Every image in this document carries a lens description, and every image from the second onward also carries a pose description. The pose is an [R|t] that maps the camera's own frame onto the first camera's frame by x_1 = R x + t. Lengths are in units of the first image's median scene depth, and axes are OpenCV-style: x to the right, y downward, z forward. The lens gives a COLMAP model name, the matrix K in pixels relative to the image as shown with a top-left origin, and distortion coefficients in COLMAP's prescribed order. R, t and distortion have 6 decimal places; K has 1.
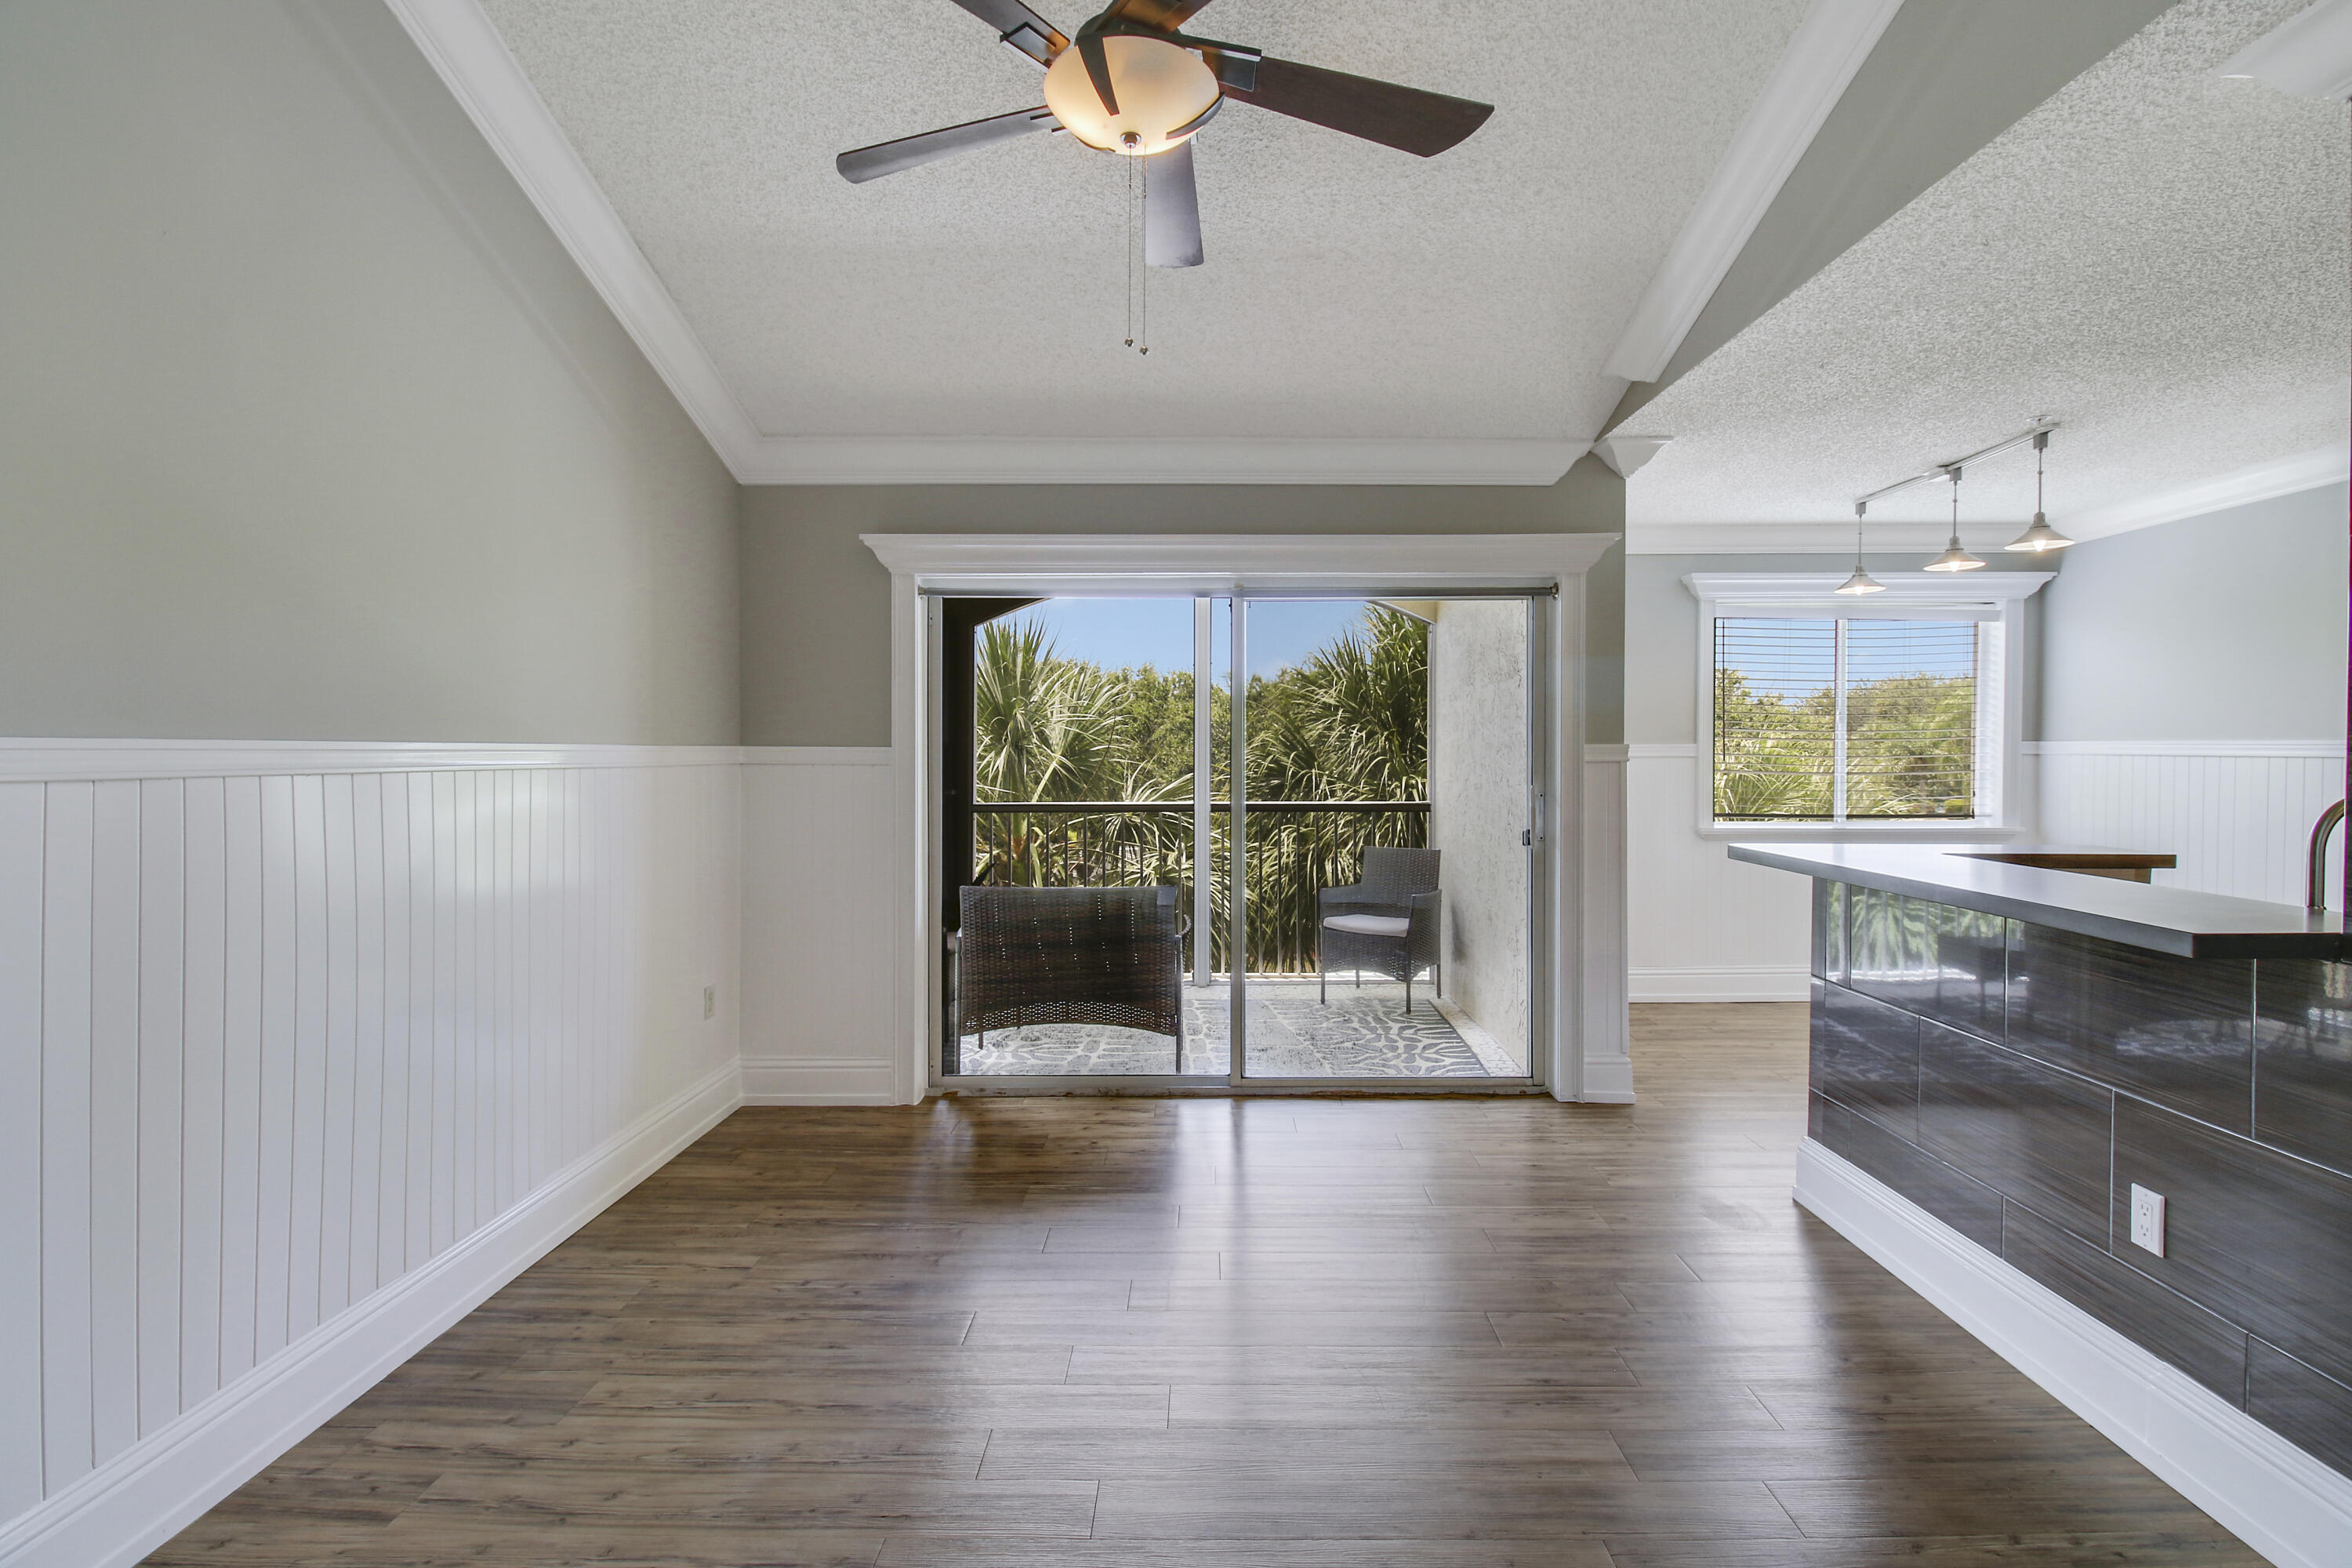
lens RADIAL K [[1160.3, 0, 1160.5], [0, 1160.3, 773.5], [0, 0, 1]] dist [0.005344, -0.021193]
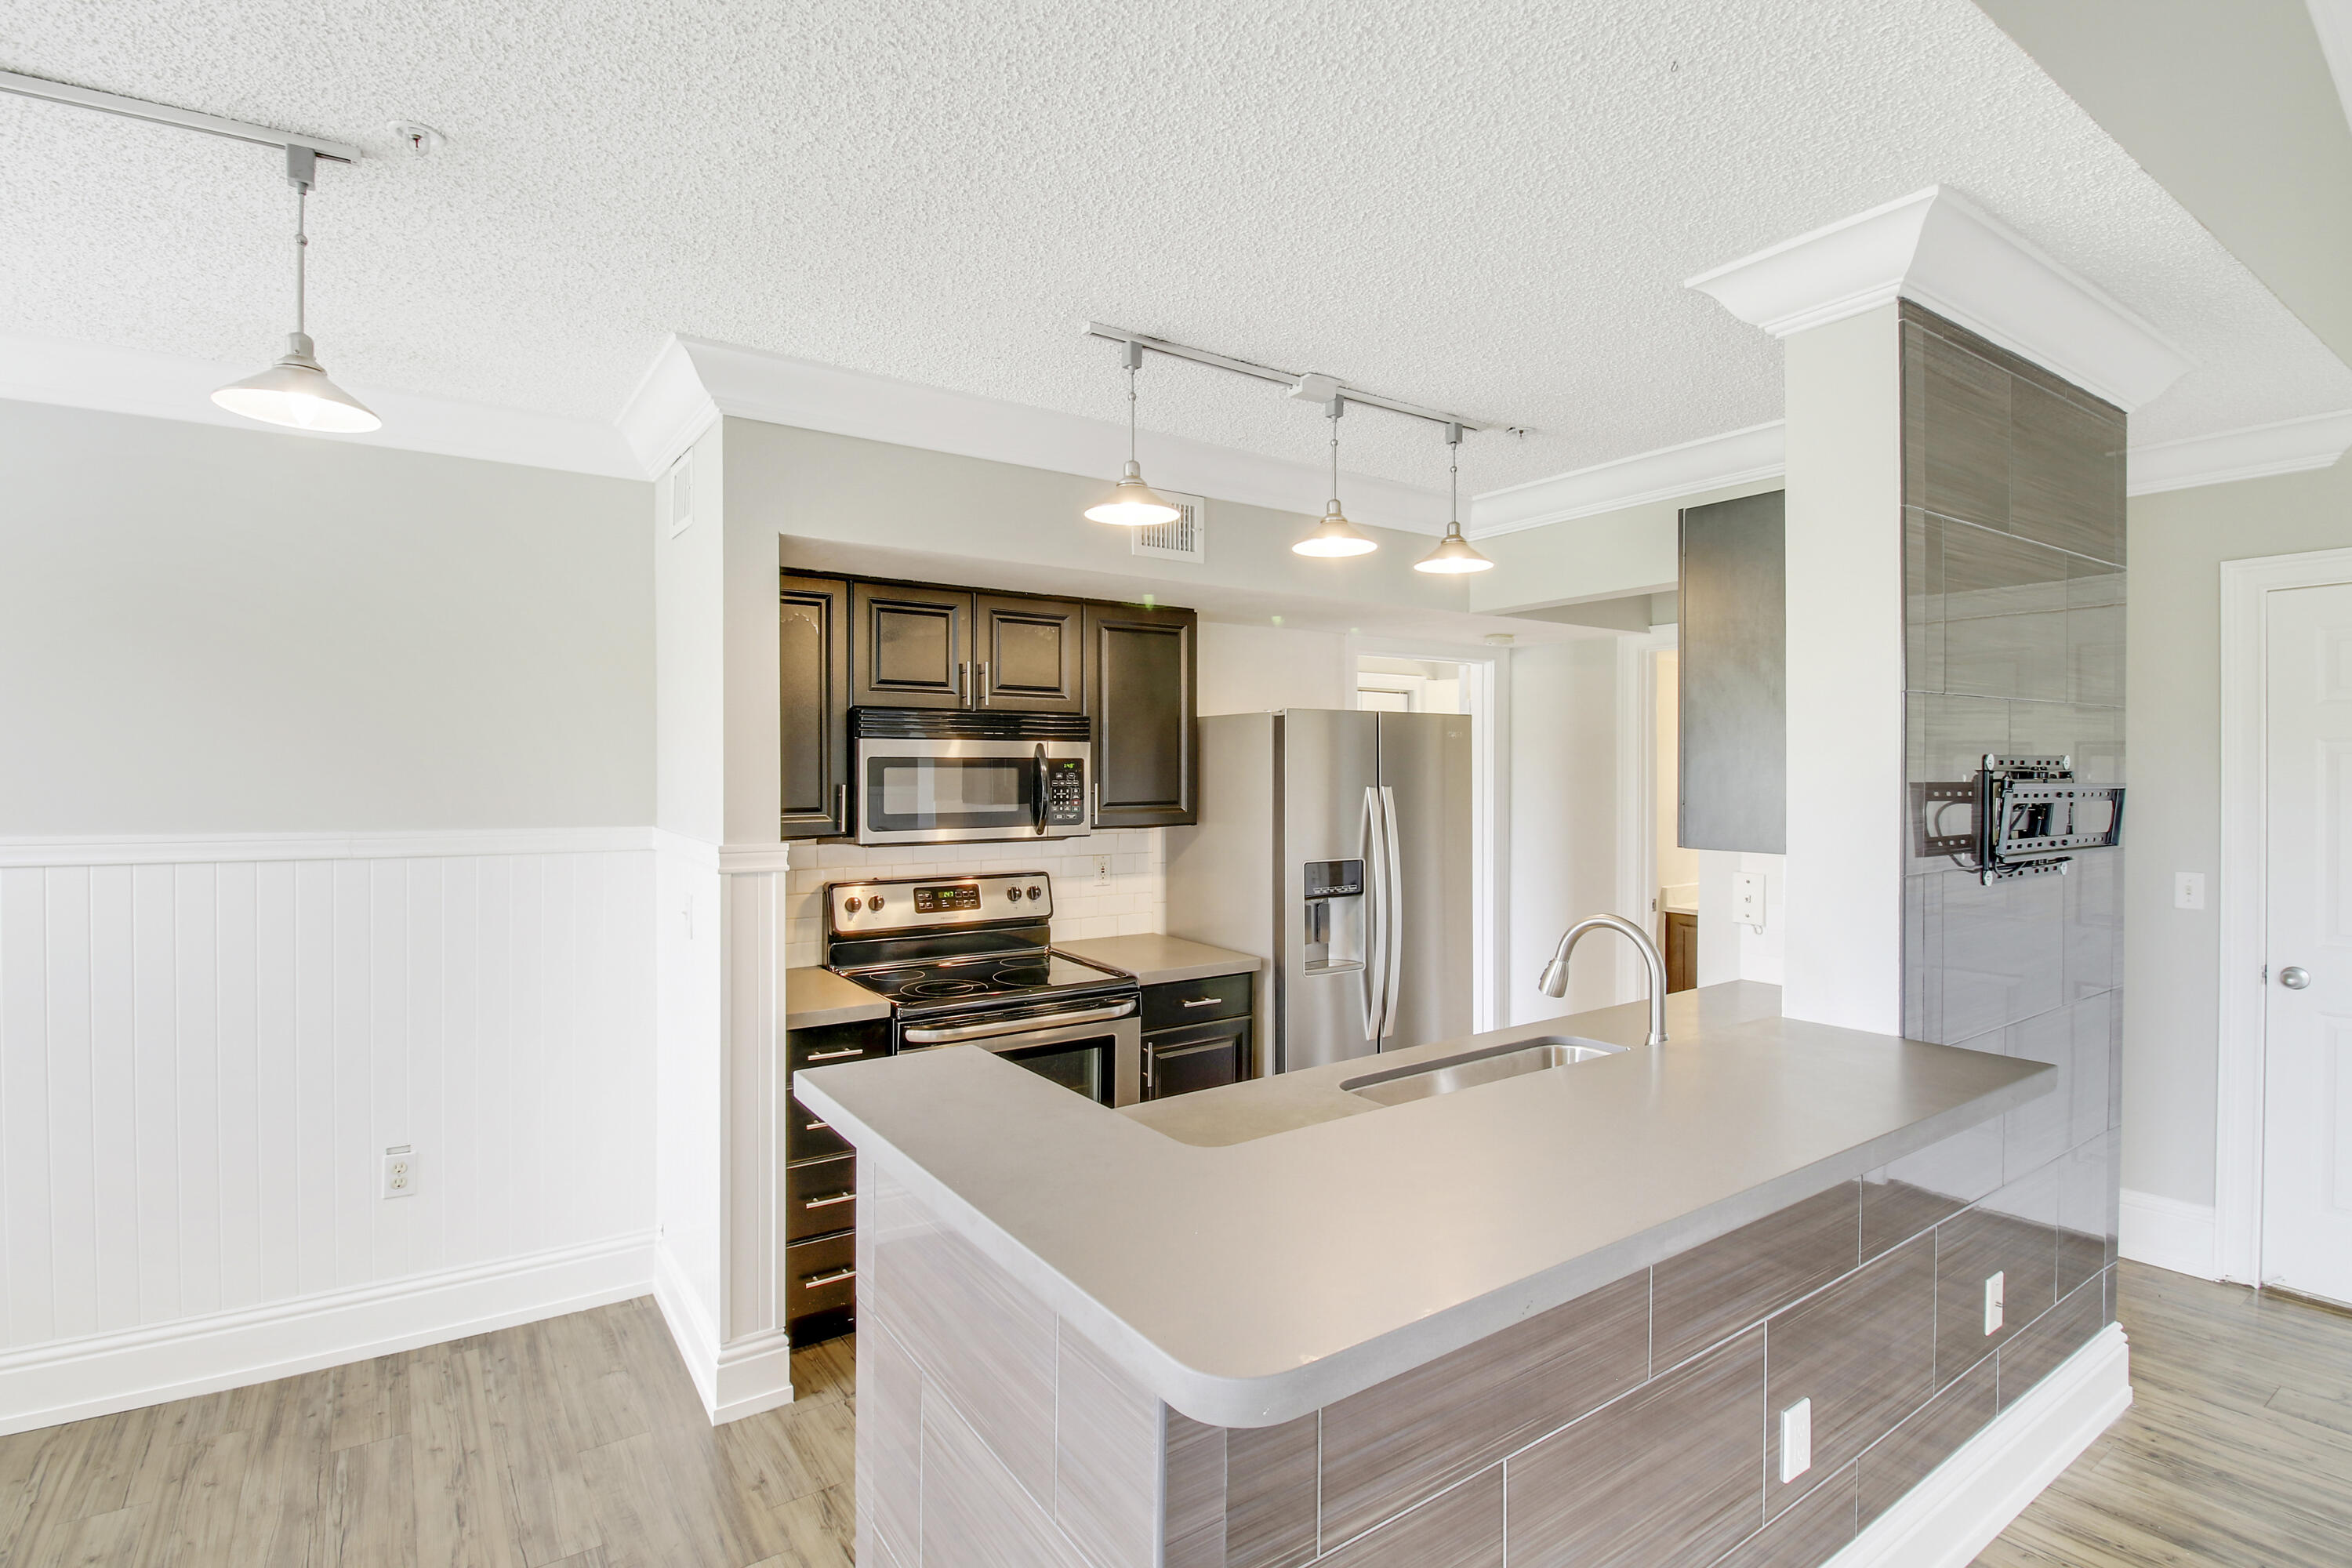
lens RADIAL K [[1107.7, 0, 1213.8], [0, 1107.7, 769.2], [0, 0, 1]] dist [0.000257, -0.001255]
pose [[-0.604789, 0.003191, 0.796379, 0.343480], [0.026431, 0.999522, 0.016067, -0.095182], [-0.795947, 0.030766, -0.604584, 1.300546]]
